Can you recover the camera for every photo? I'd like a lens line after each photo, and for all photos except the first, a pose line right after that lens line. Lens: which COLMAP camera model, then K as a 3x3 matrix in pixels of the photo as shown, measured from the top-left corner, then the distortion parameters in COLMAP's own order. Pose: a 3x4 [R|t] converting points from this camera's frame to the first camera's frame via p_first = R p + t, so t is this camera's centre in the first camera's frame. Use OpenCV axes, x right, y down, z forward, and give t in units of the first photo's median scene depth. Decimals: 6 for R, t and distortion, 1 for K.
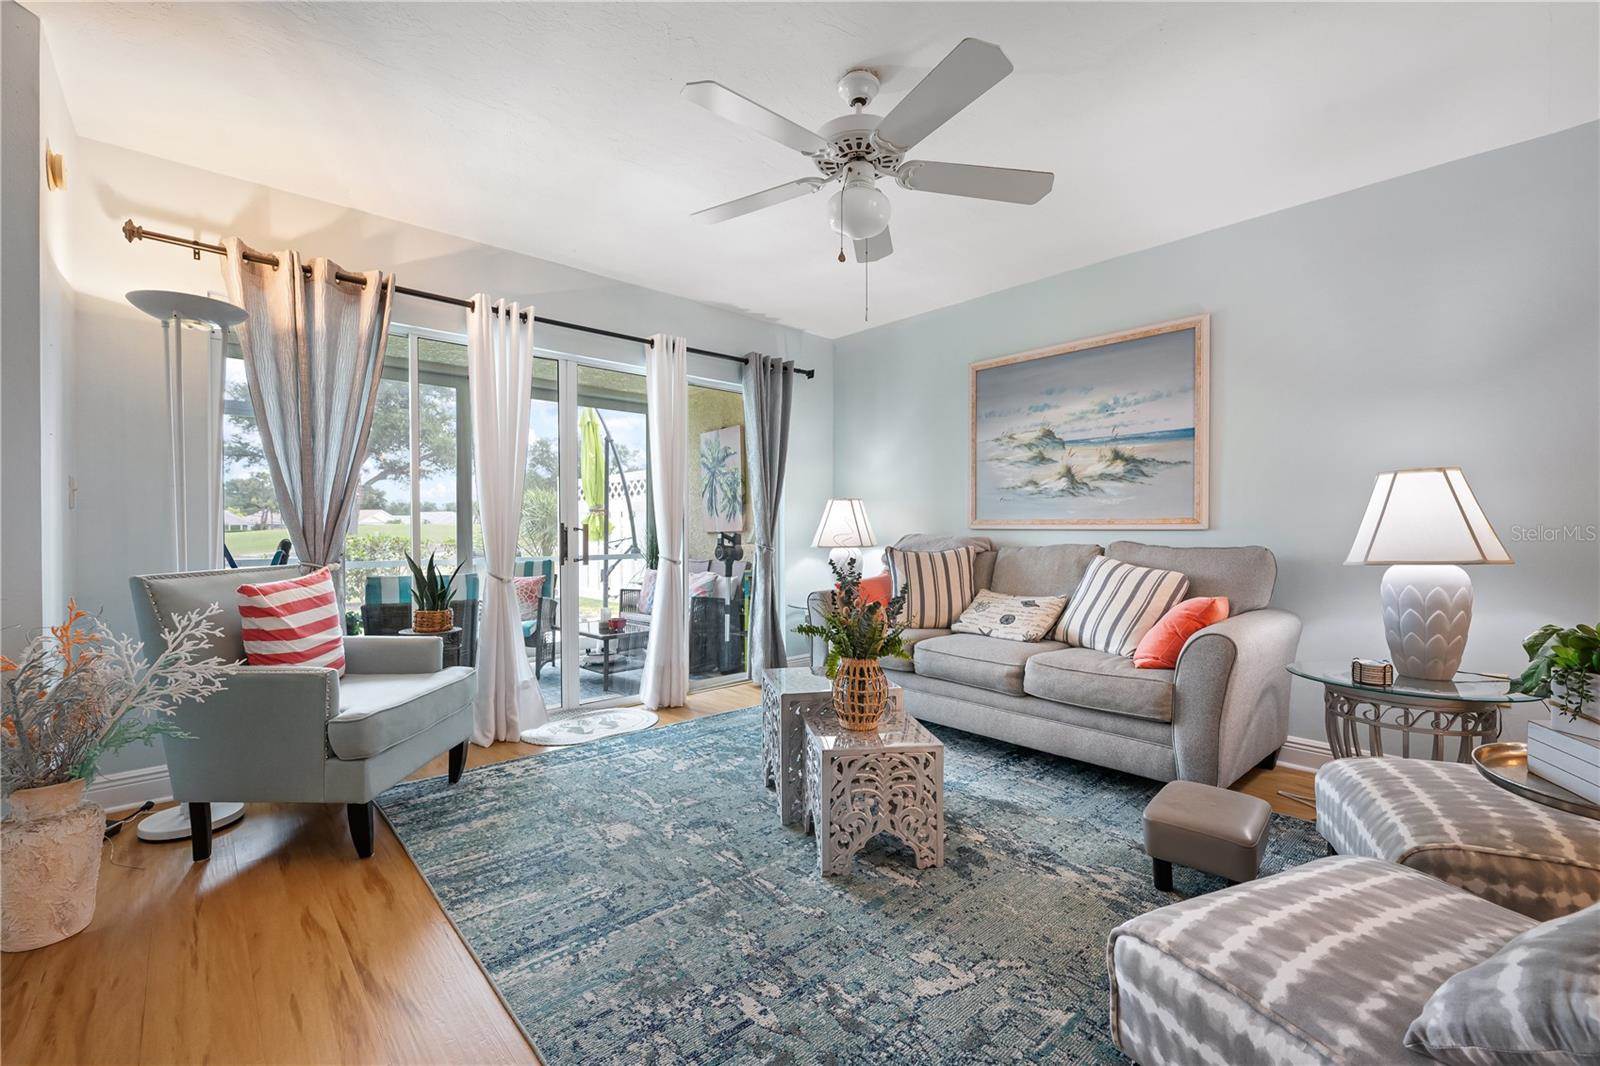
lens RADIAL K [[676.3, 0, 804.0], [0, 676.3, 532.6], [0, 0, 1]] dist [0.000066, -0.000359]
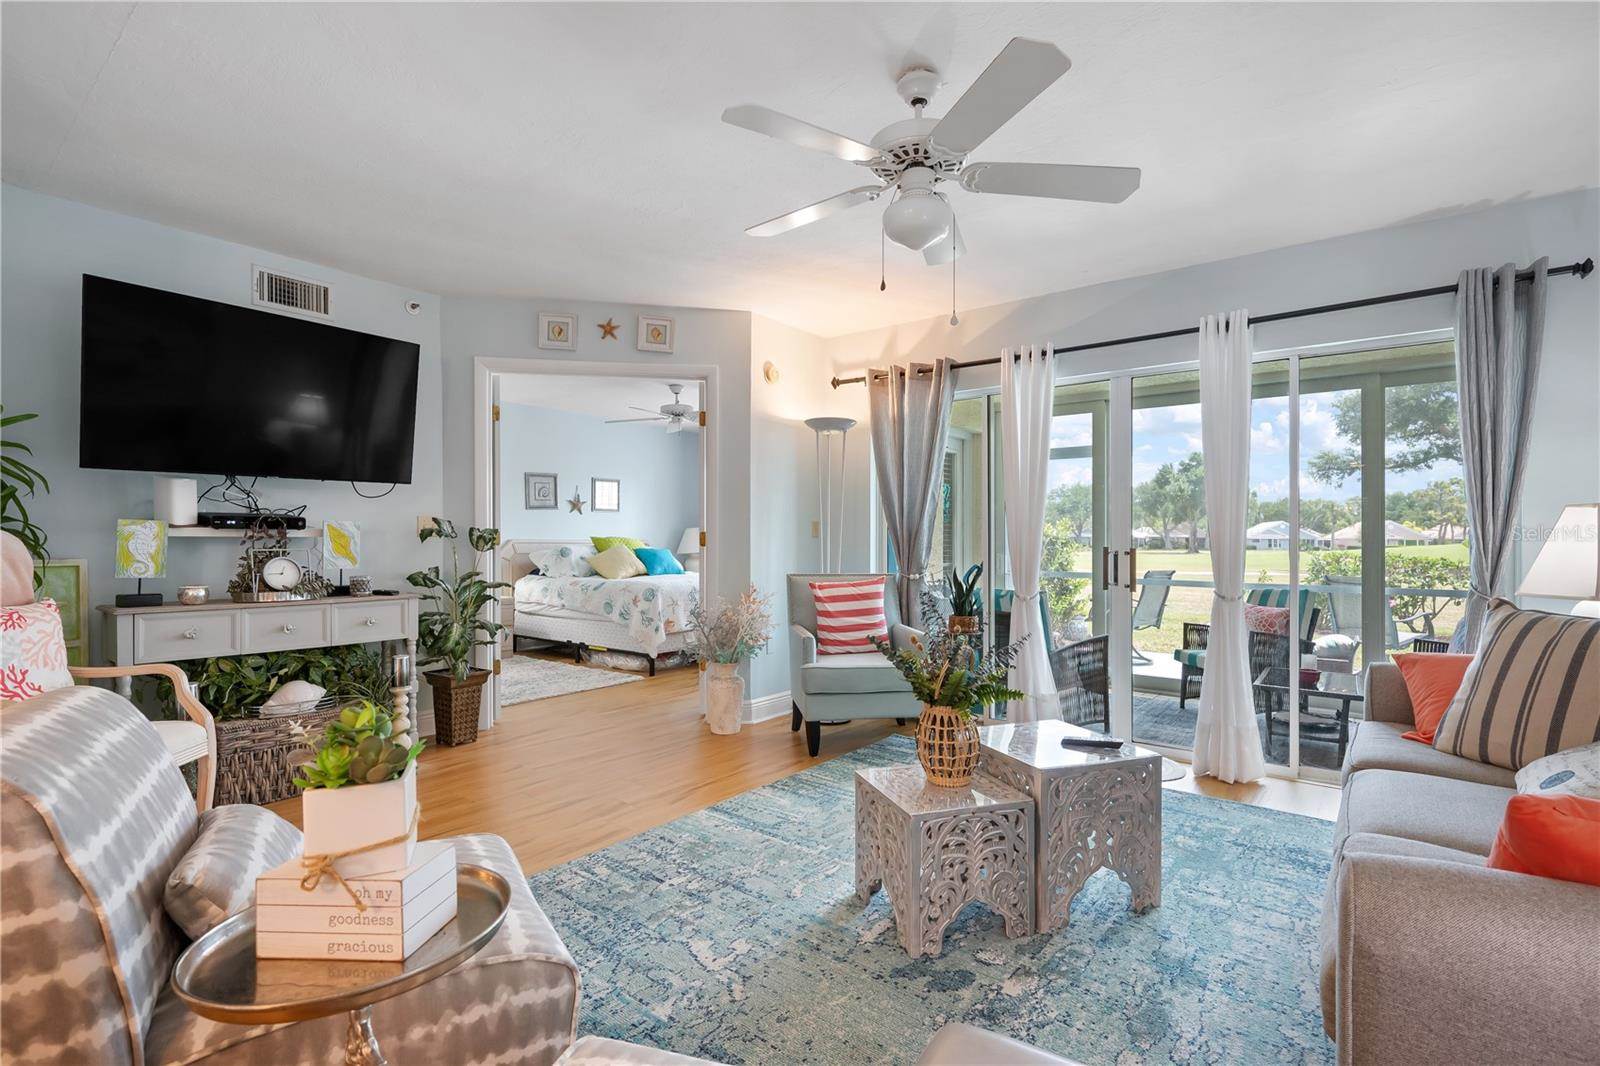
lens RADIAL K [[734.1, 0, 800.8], [0, 734.1, 536.5], [0, 0, 1]] dist [0.000137, -0.000199]
pose [[0.166419, -0.004476, -0.986045, 0.795720], [-0.011415, 0.999914, -0.006466, -0.021086], [0.985989, 0.012331, 0.166354, 0.510222]]
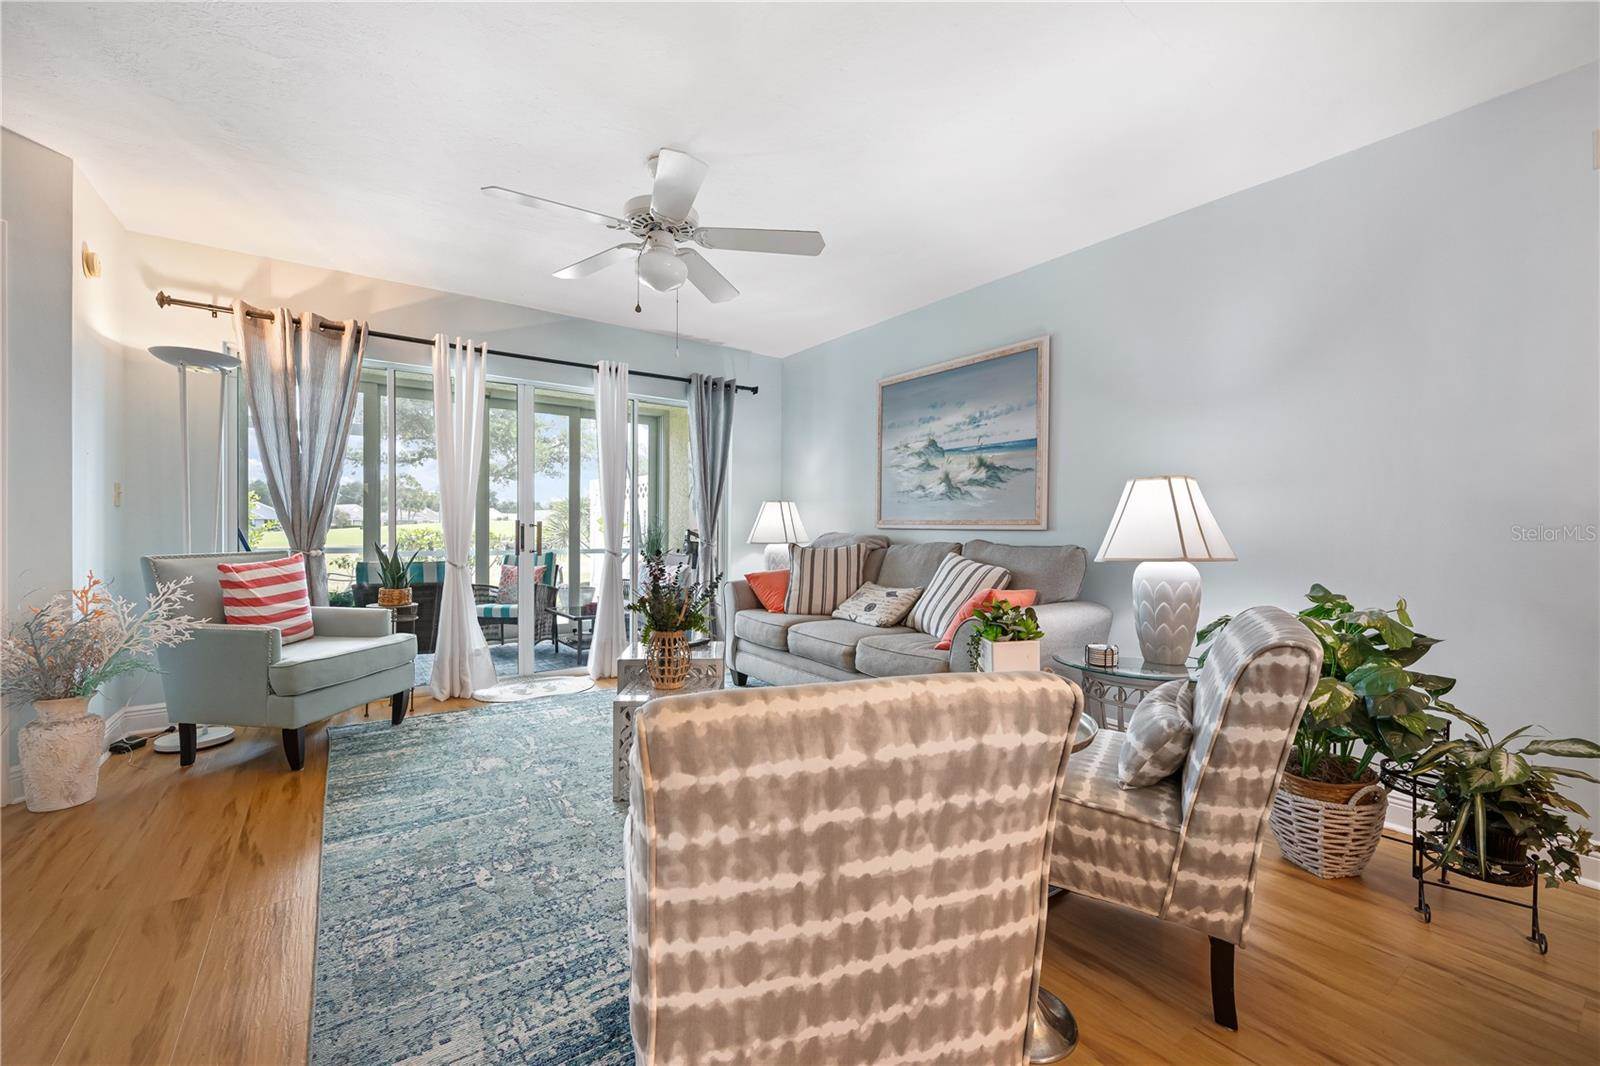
lens RADIAL K [[648.6, 0, 803.4], [0, 648.6, 532.7], [0, 0, 1]] dist [-0.000533, -0.000198]
pose [[0.993447, 0.009271, -0.113919, 0.362237], [-0.009128, 0.999957, 0.001782, 0.001656], [0.113930, -0.000730, 0.993488, -0.113894]]
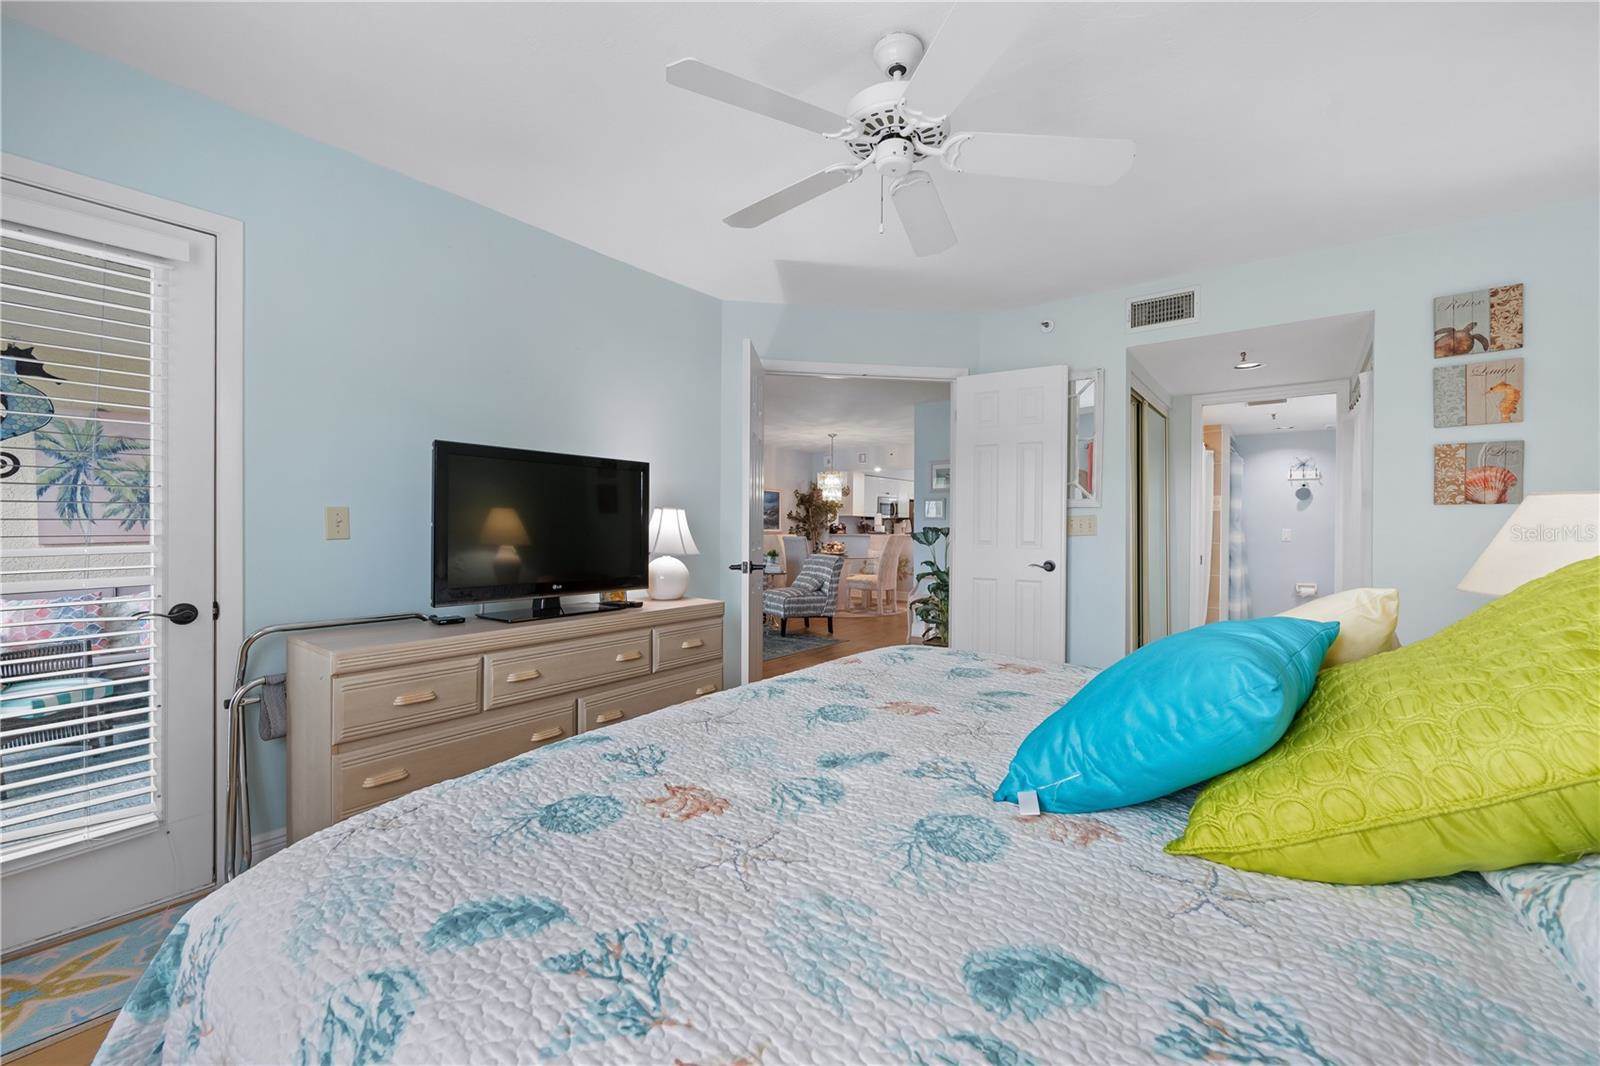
lens RADIAL K [[641.5, 0, 800.0], [0, 641.5, 533.0], [0, 0, 1]] dist [-0.002120, -0.000162]
pose [[-0.165786, -0.008069, 0.986129, -2.120347], [0.000663, 0.999965, 0.008294, -0.038009], [-0.986161, 0.002029, -0.165775, 0.704438]]
